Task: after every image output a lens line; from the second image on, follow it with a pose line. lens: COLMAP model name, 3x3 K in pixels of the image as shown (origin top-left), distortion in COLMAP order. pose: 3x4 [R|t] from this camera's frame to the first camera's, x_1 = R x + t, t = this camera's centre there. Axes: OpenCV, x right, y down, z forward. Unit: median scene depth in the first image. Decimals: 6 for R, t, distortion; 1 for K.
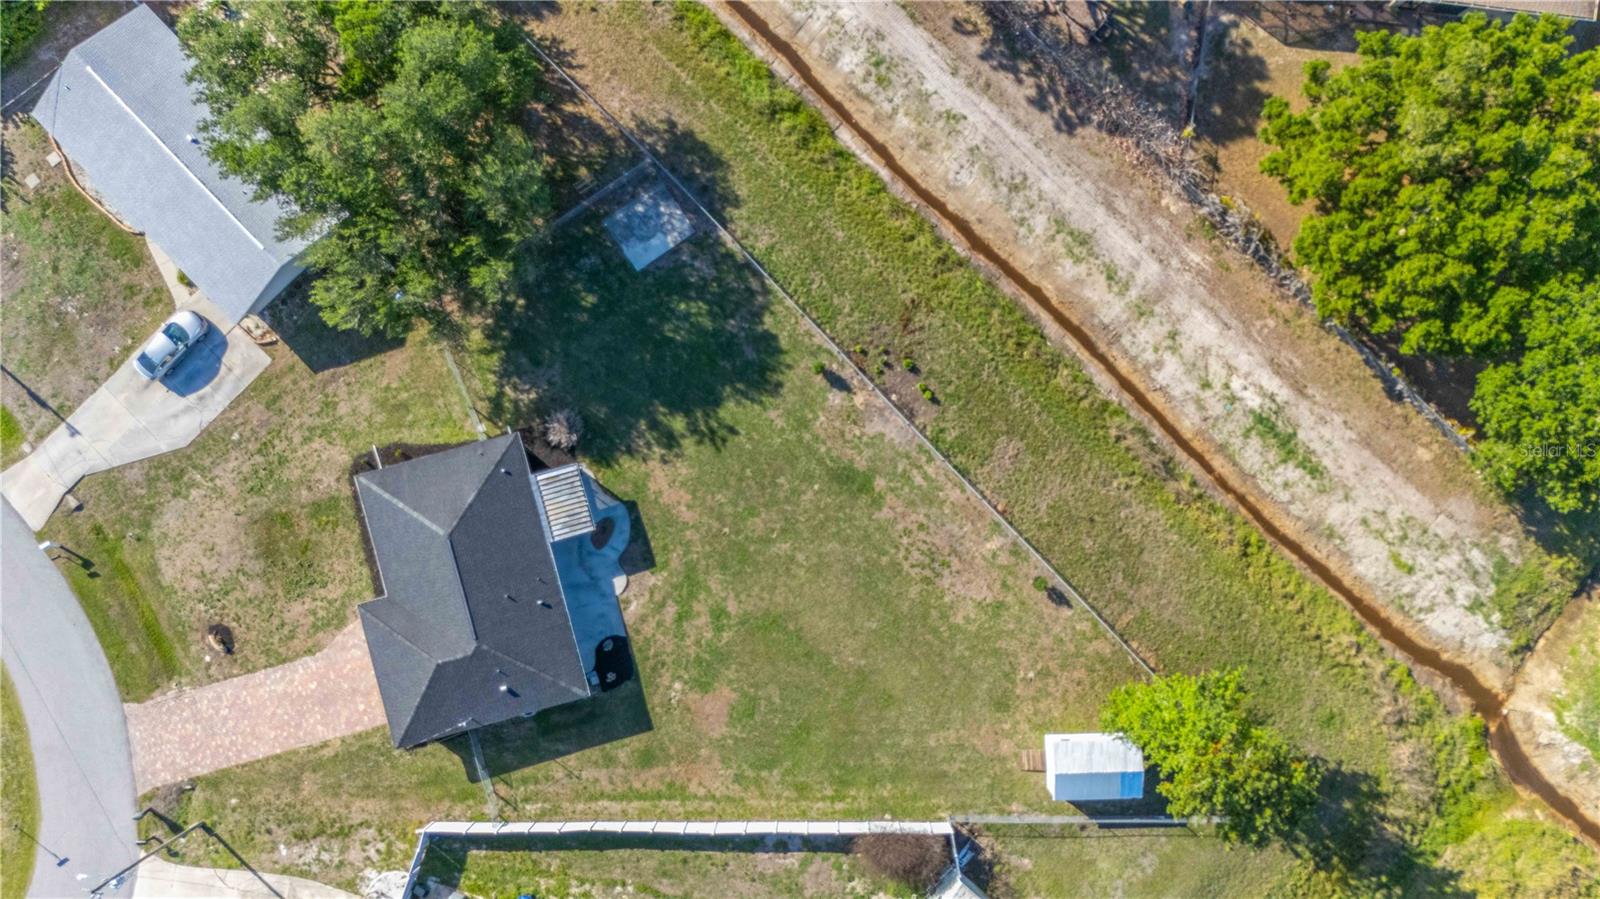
lens RADIAL K [[1228.8, 0, 808.4], [0, 1228.8, 450.3], [0, 0, 1]] dist [0.044820, -0.027606]
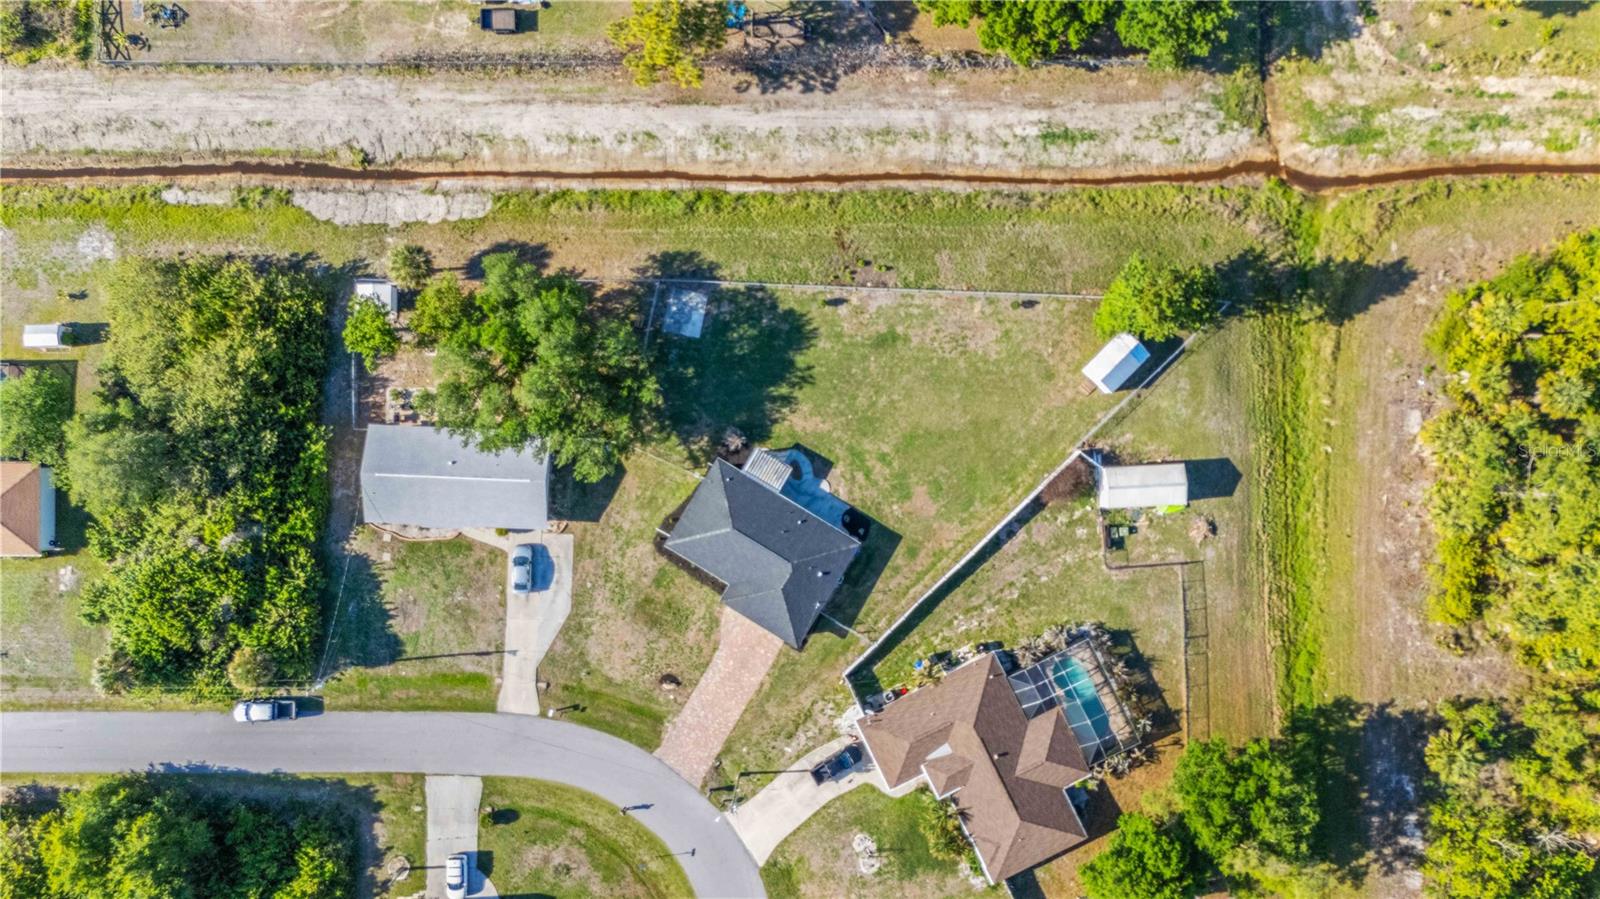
lens RADIAL K [[1228.8, 0, 806.9], [0, 1228.8, 449.9], [0, 0, 1]] dist [0.044820, -0.027606]
pose [[0.724739, -0.689023, -0.000931, -0.135992], [0.689000, 0.724724, -0.007378, 0.068889], [0.005759, 0.004705, 0.999972, -0.600508]]
